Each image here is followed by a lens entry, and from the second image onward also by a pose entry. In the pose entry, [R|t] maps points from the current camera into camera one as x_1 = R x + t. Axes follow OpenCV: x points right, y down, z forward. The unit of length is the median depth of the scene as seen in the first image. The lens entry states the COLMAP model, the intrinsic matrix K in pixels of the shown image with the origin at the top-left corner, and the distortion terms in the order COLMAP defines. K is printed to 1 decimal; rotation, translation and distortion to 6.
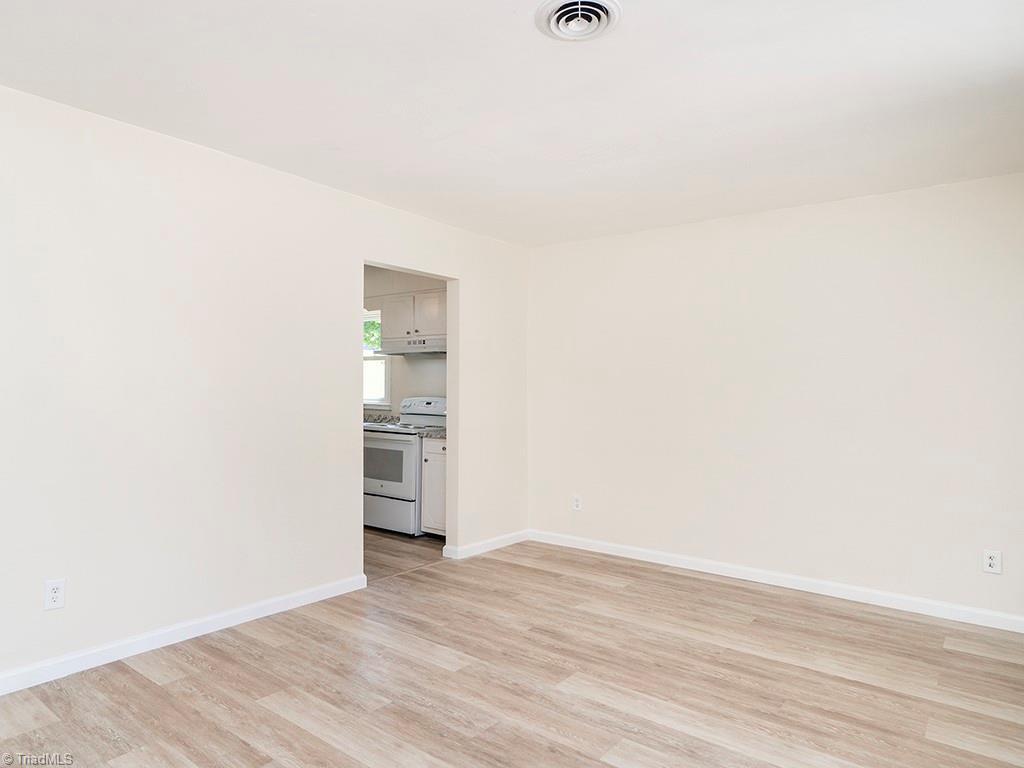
lens RADIAL K [[652.5, 0, 479.9], [0, 652.5, 380.6], [0, 0, 1]] dist [0.002399, 0.003450]
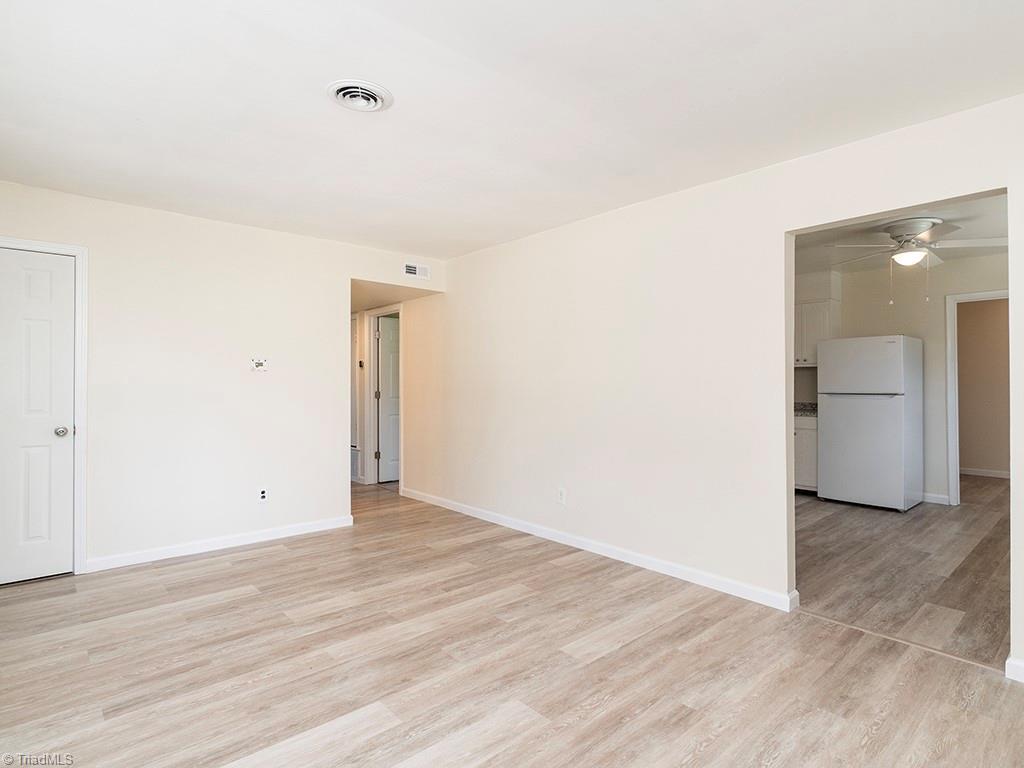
lens RADIAL K [[550.9, 0, 512.0], [0, 550.9, 384.0], [0, 0, 1]] dist [0.000515, 0.000656]
pose [[-0.171297, -0.009727, -0.985171, 0.754283], [0.012411, 0.999851, -0.012030, 0.025951], [0.985141, -0.014288, -0.171151, 0.961116]]
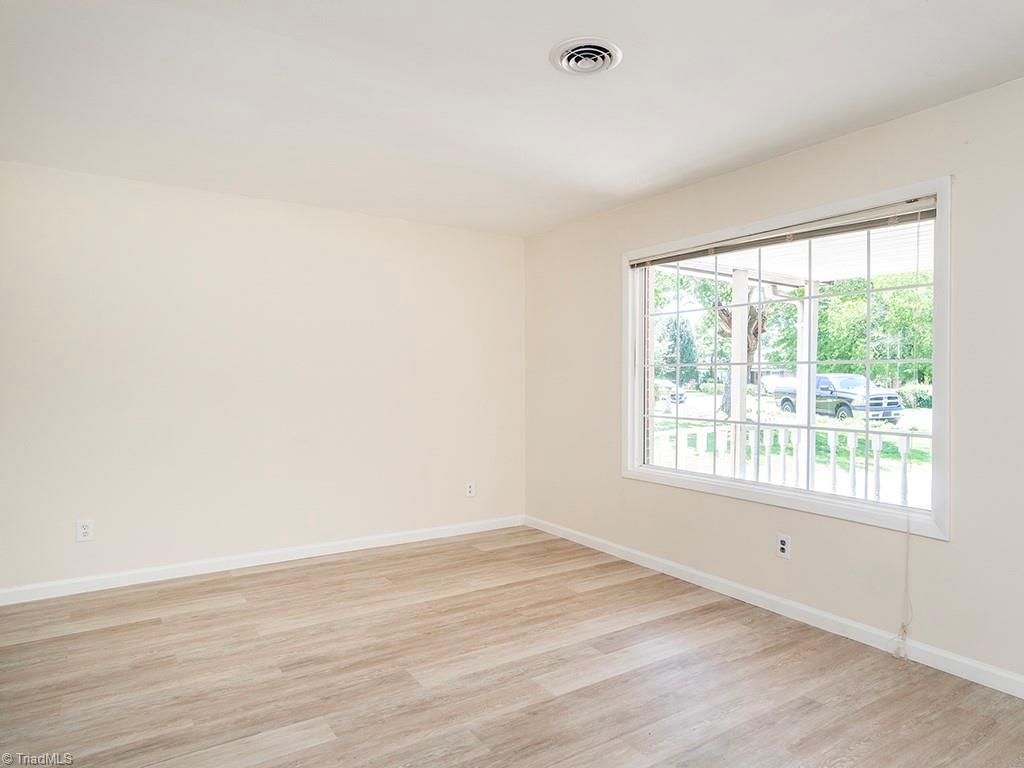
lens RADIAL K [[635.4, 0, 532.9], [0, 635.4, 379.6], [0, 0, 1]] dist [-0.000693, -0.001197]
pose [[0.284918, -0.014996, 0.958434, -0.622640], [-0.011243, 0.999757, 0.018985, -0.005019], [-0.958486, -0.016185, 0.284680, 0.497244]]
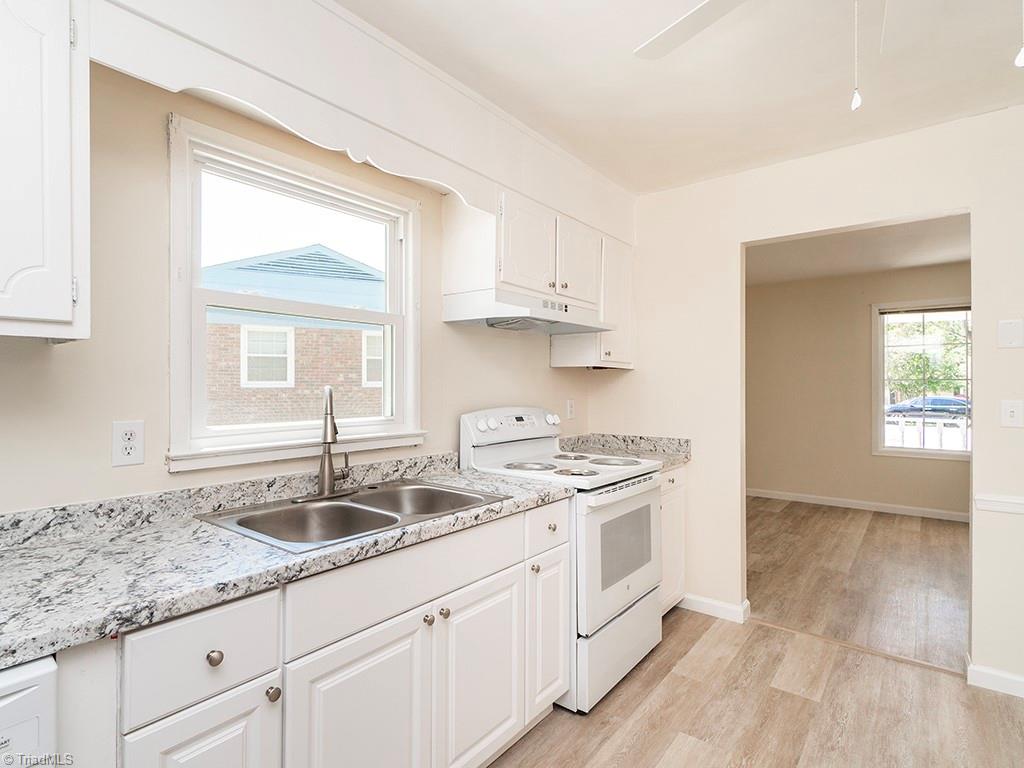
lens RADIAL K [[529.5, 0, 480.6], [0, 529.5, 377.1], [0, 0, 1]] dist [0.002170, -0.000086]
pose [[0.020938, 0.004818, 0.999769, -0.965476], [-0.012600, 0.999910, -0.004555, 0.005174], [-0.999701, -0.012501, 0.020996, 1.902879]]
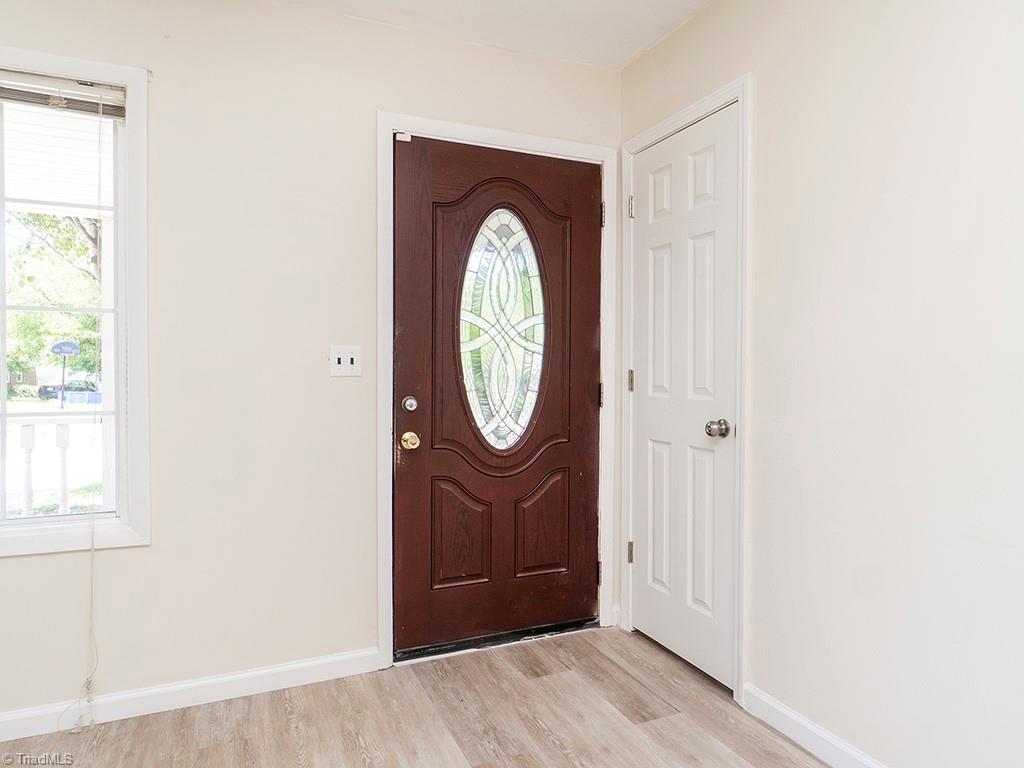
lens RADIAL K [[635.4, 0, 532.9], [0, 635.4, 379.6], [0, 0, 1]] dist [-0.000693, -0.001197]
pose [[-0.888639, -0.017200, 0.458285, -0.303053], [-0.013851, 0.999847, 0.010667, 0.037357], [-0.458398, 0.003131, -0.888741, 0.605144]]
